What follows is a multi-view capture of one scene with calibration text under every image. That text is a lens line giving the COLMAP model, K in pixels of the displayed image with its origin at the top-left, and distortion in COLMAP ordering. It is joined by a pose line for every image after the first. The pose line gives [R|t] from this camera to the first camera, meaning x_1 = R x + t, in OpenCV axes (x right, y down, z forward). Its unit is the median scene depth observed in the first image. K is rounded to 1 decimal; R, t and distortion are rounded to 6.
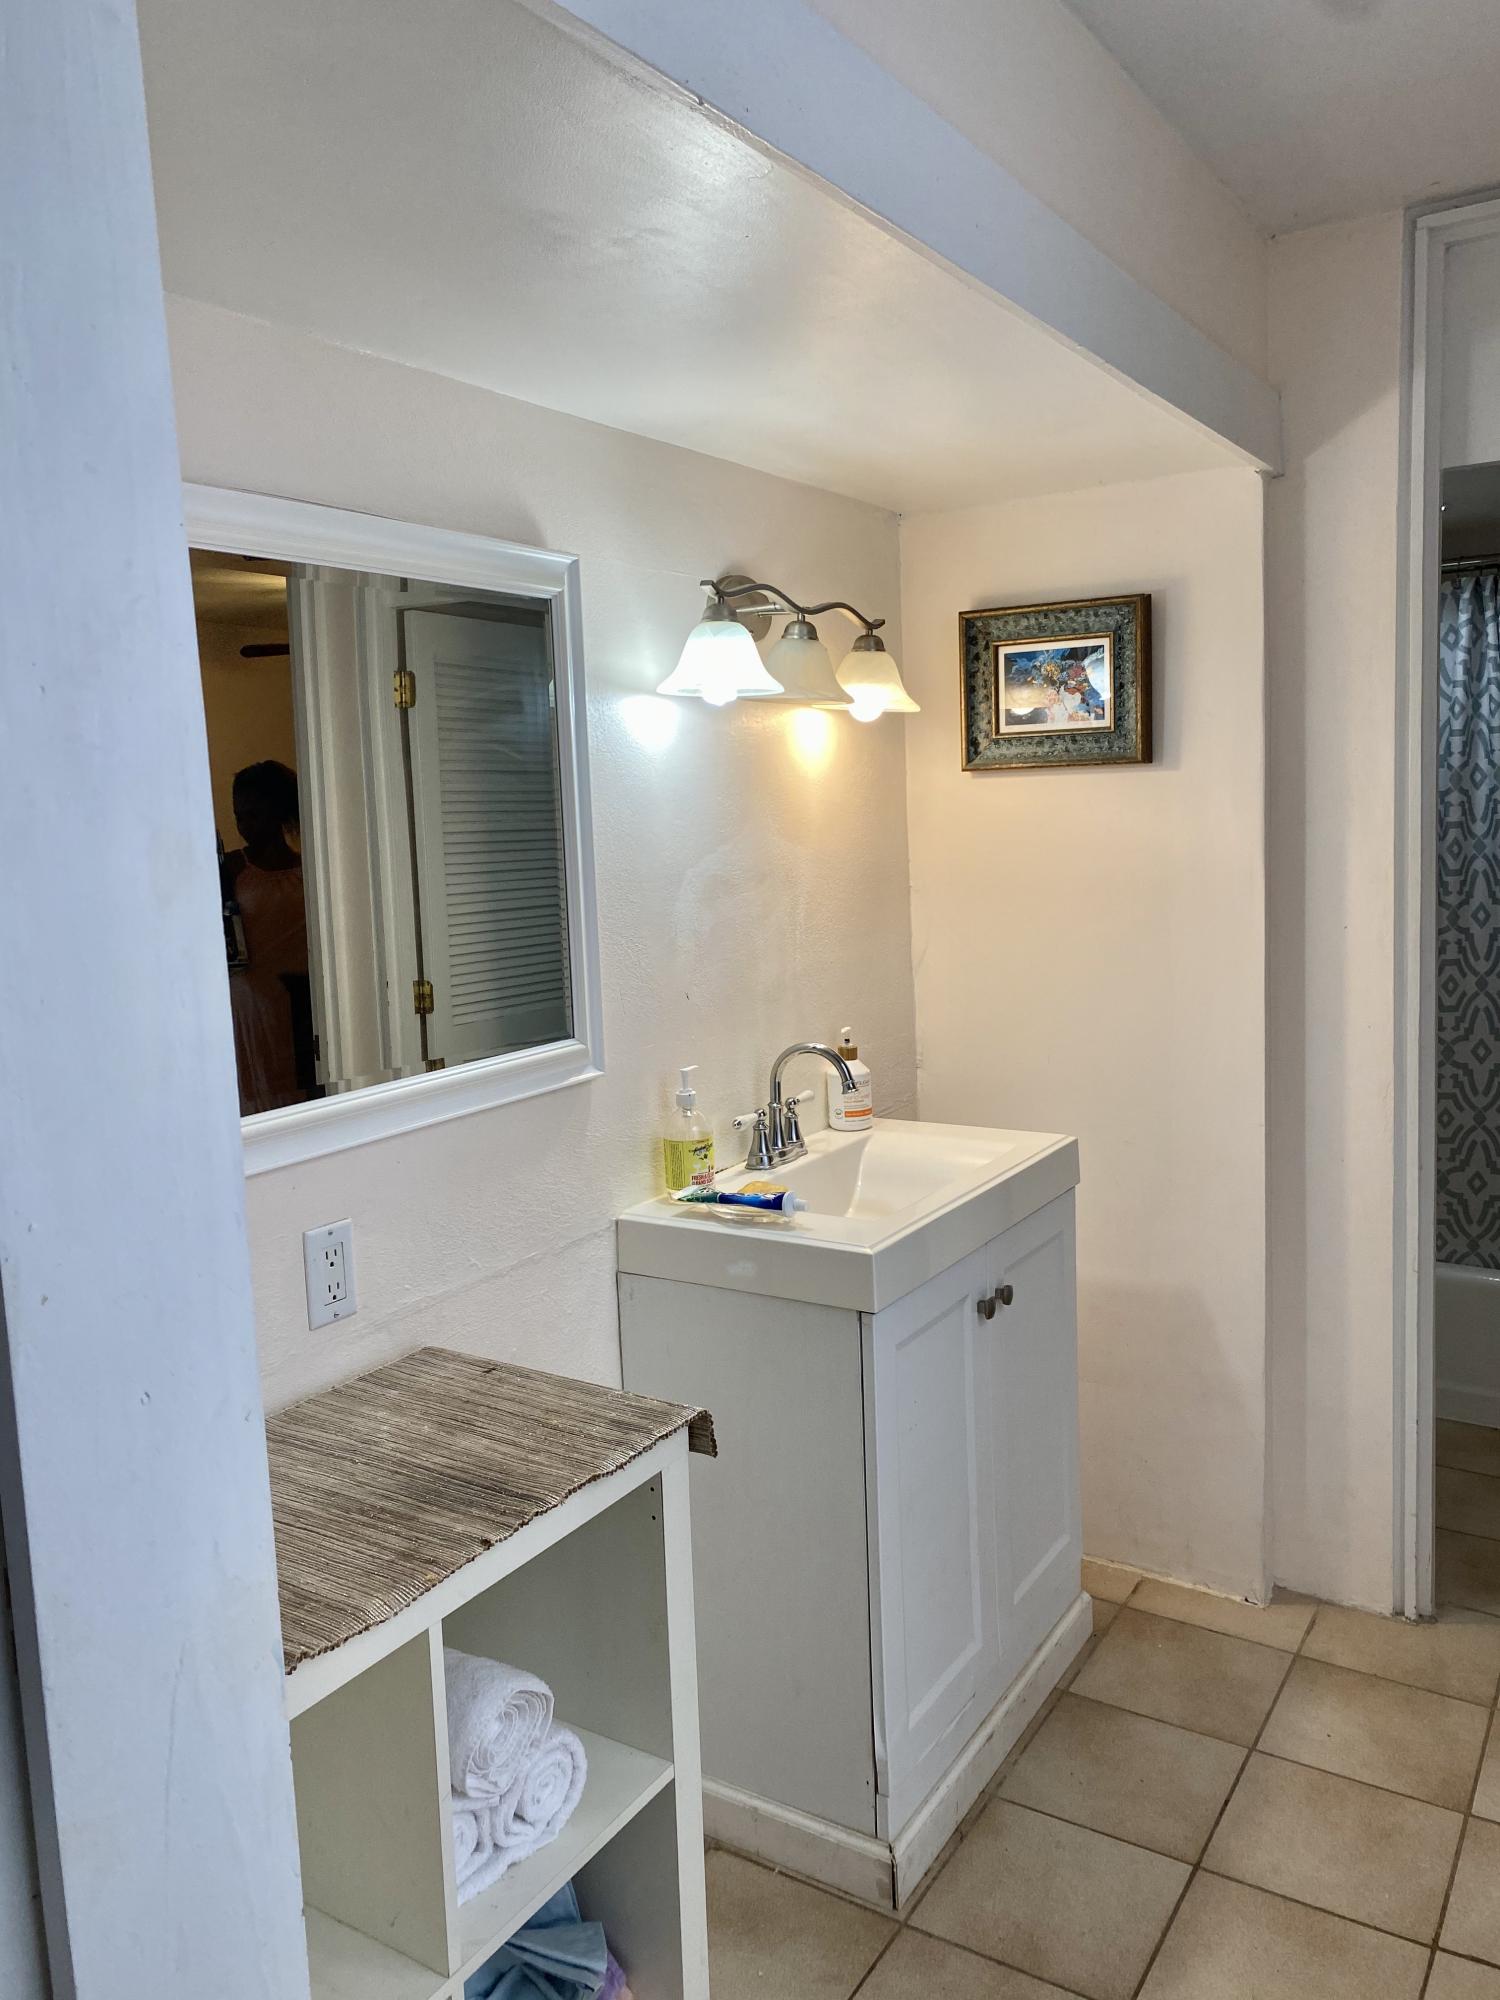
lens RADIAL K [[1528.4, 0, 752.6], [0, 1528.4, 966.1], [0, 0, 1]] dist [0.000590, -0.005760]
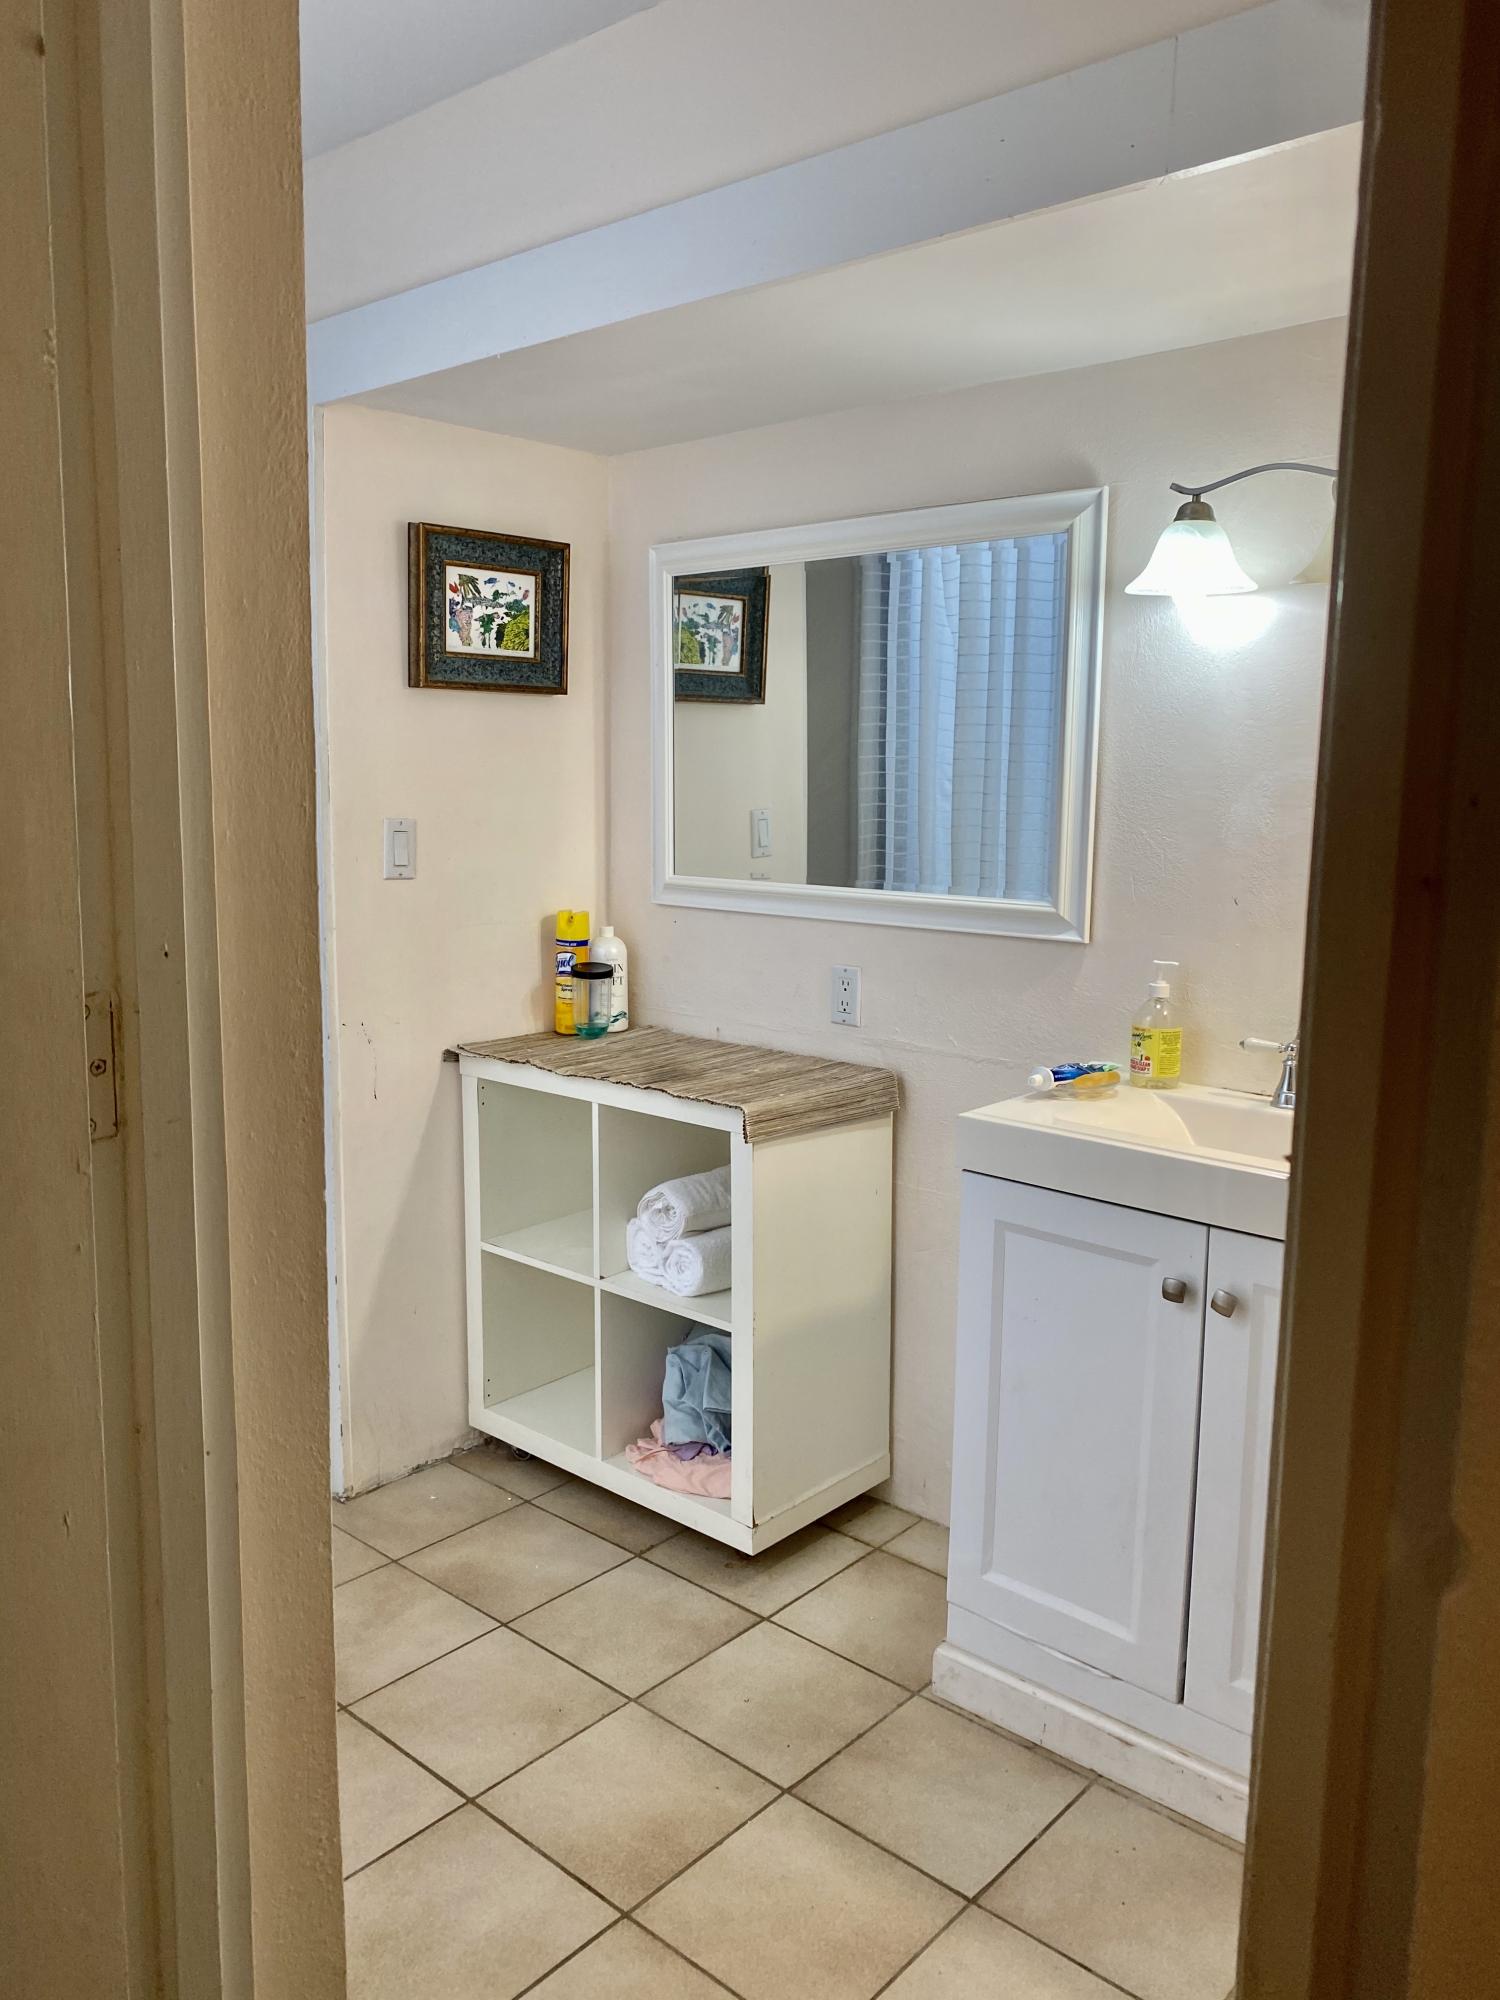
lens RADIAL K [[1531.2, 0, 750.0], [0, 1531.2, 1000.0], [0, 0, 1]] dist [0.130160, -0.215523]
pose [[-0.155637, 0.190362, -0.969298, 1.347071], [-0.114565, 0.971155, 0.209122, -0.128366], [0.981148, 0.143595, -0.129339, 1.113170]]
